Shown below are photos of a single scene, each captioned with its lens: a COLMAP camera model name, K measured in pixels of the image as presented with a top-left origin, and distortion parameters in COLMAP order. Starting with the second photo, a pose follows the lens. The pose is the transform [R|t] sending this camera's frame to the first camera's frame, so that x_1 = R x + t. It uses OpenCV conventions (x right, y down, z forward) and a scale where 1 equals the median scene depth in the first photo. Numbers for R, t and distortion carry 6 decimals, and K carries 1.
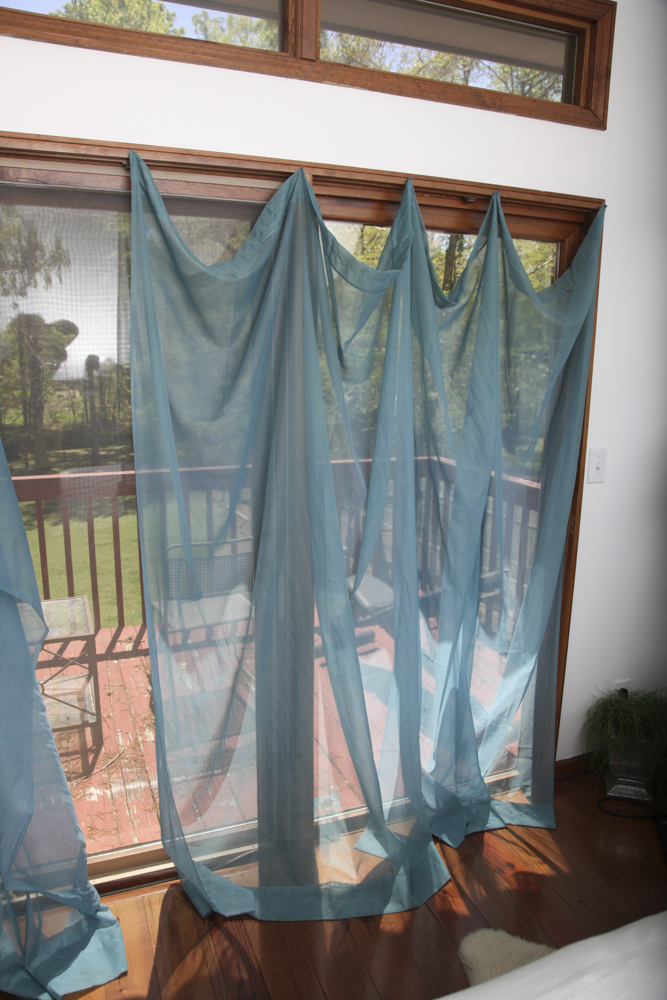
lens RADIAL K [[704.7, 0, 333.5], [0, 704.7, 500.0], [0, 0, 1]] dist [-0.116742, 0.061498]
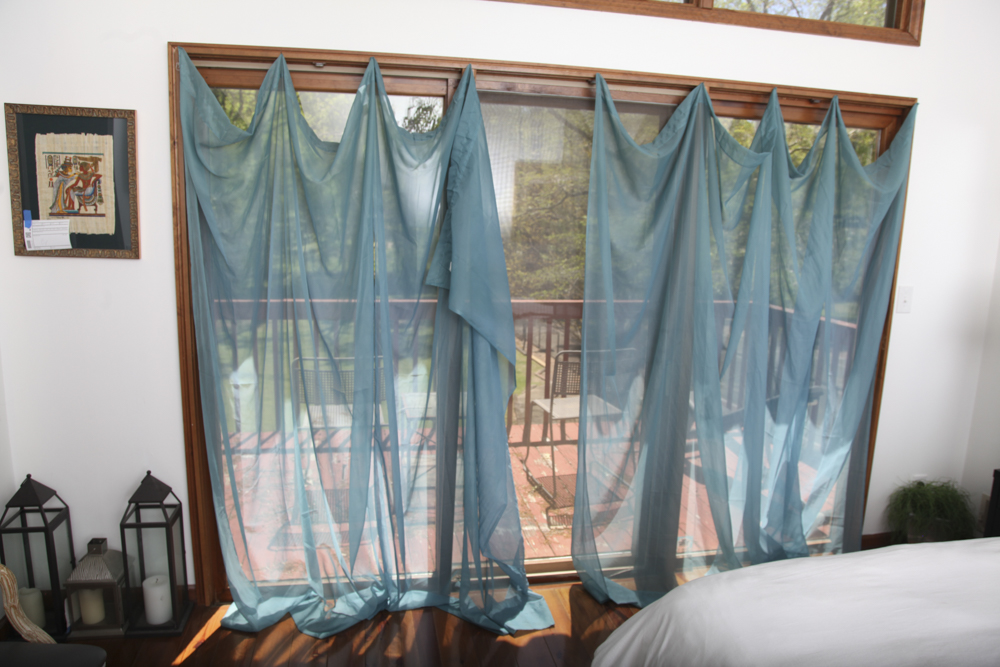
lens RADIAL K [[676.0, 0, 498.6], [0, 676.0, 330.2], [0, 0, 1]] dist [-0.118067, 0.053884]
pose [[0.982544, 0.045928, -0.180270, -0.169425], [-0.052909, 0.998017, -0.034103, 0.104268], [0.178346, 0.043045, 0.983026, -0.386400]]
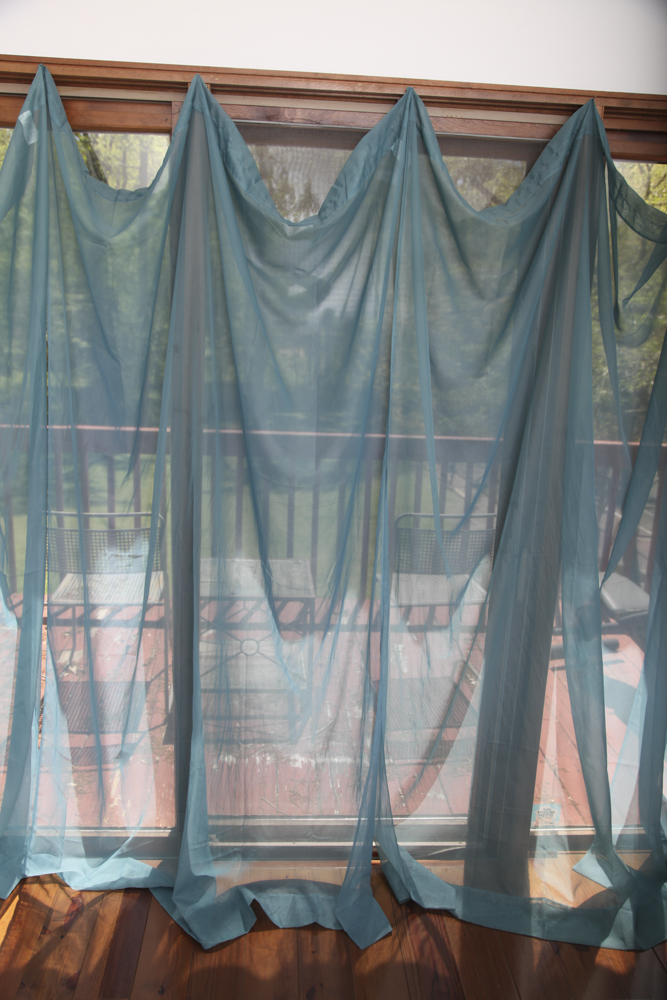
lens RADIAL K [[802.9, 0, 329.7], [0, 802.9, 505.6], [0, 0, 1]] dist [-0.058389, 0.055698]
pose [[0.950571, 0.097645, -0.294753, -0.013844], [-0.089905, 0.995158, 0.039731, 0.027886], [0.297205, -0.011268, 0.954747, -0.075974]]
